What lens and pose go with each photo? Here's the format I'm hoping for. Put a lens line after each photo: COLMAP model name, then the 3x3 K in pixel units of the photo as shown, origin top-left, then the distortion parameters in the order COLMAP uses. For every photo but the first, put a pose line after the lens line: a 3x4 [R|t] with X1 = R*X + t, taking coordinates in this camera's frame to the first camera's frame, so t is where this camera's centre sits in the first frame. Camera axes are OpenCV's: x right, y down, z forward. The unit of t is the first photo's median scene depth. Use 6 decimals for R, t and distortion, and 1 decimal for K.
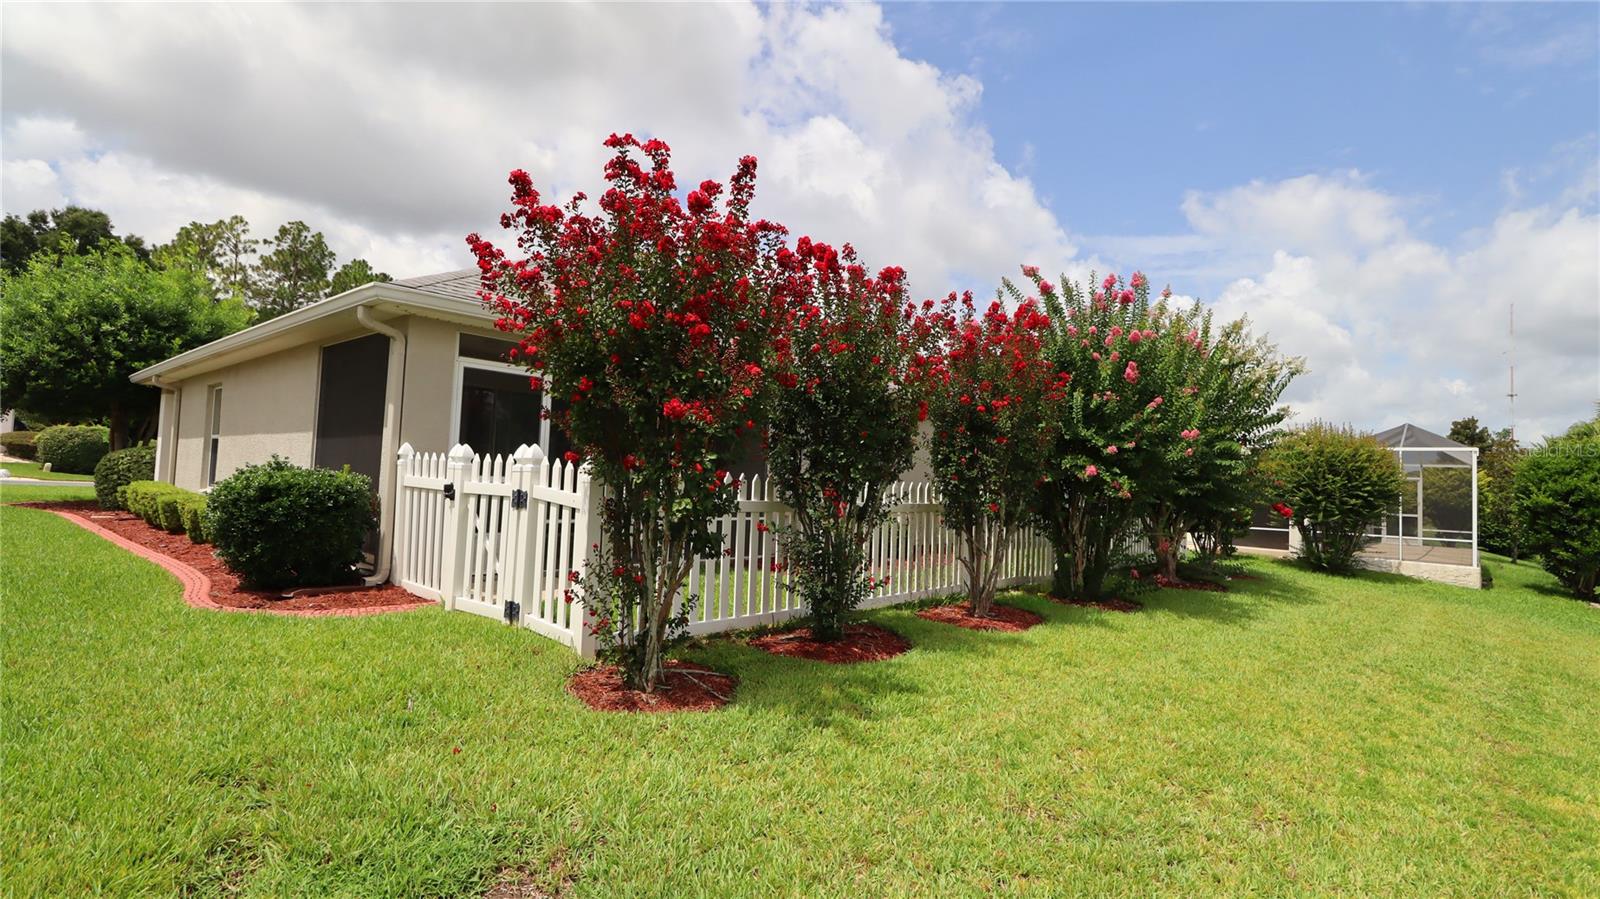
lens RADIAL K [[777.9, 0, 800.0], [0, 777.9, 449.5], [0, 0, 1]] dist [0.078007, -0.016001]
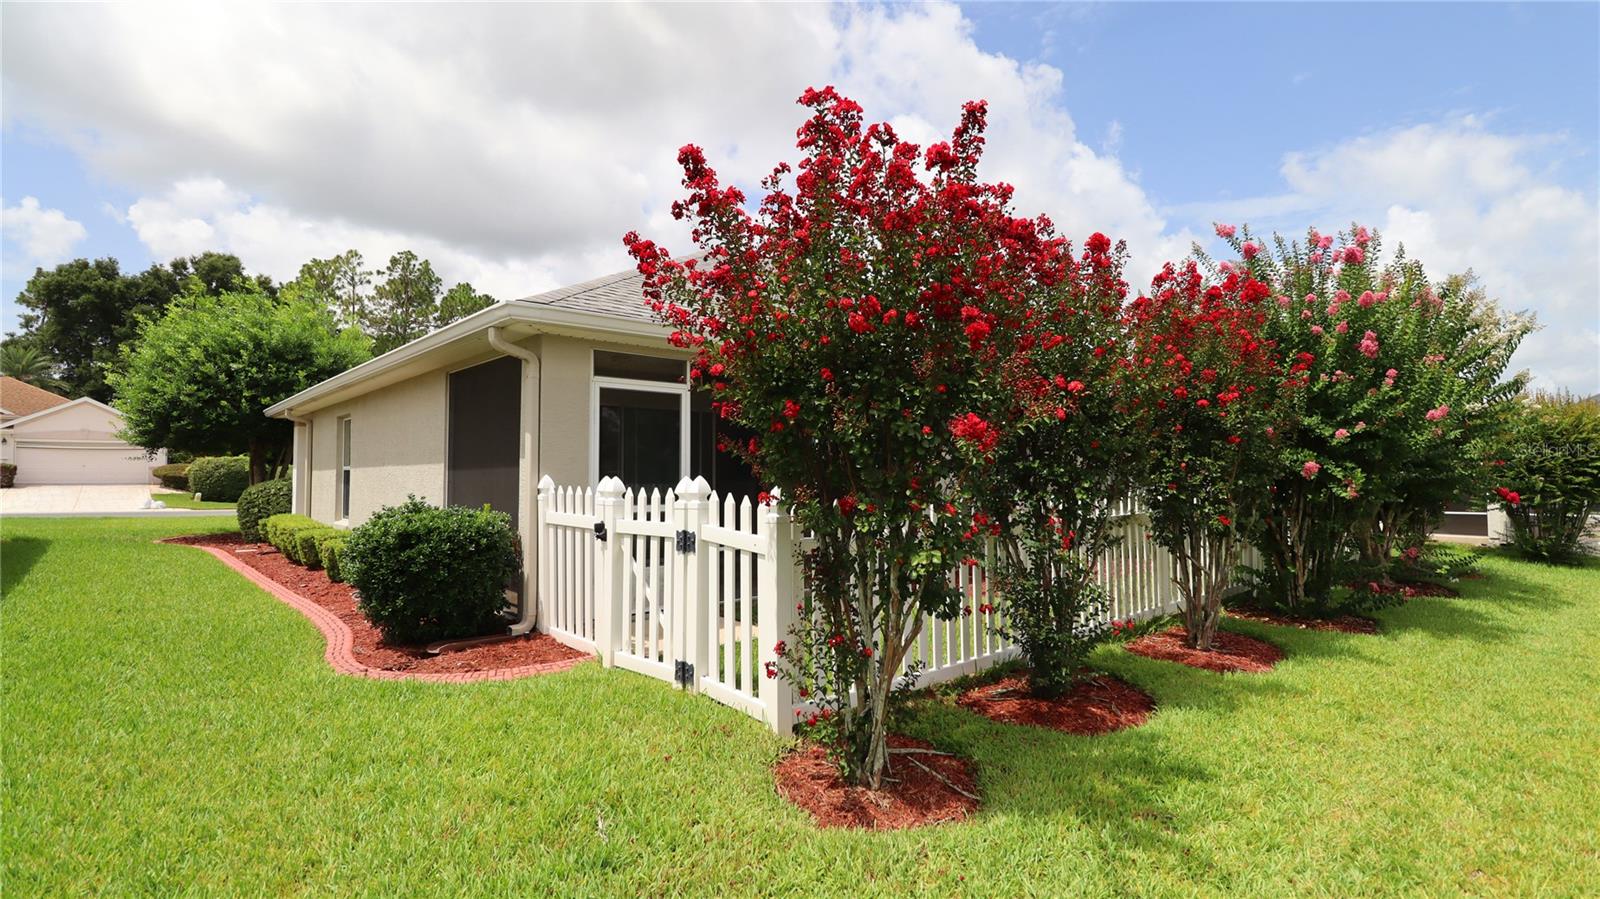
lens RADIAL K [[735.7, 0, 803.5], [0, 735.7, 442.4], [0, 0, 1]] dist [0.058446, -0.000188]
pose [[0.995939, -0.049078, -0.075476, -0.138259], [0.049451, 0.998772, 0.003078, -0.034162], [0.075232, -0.006798, 0.997143, 0.177802]]
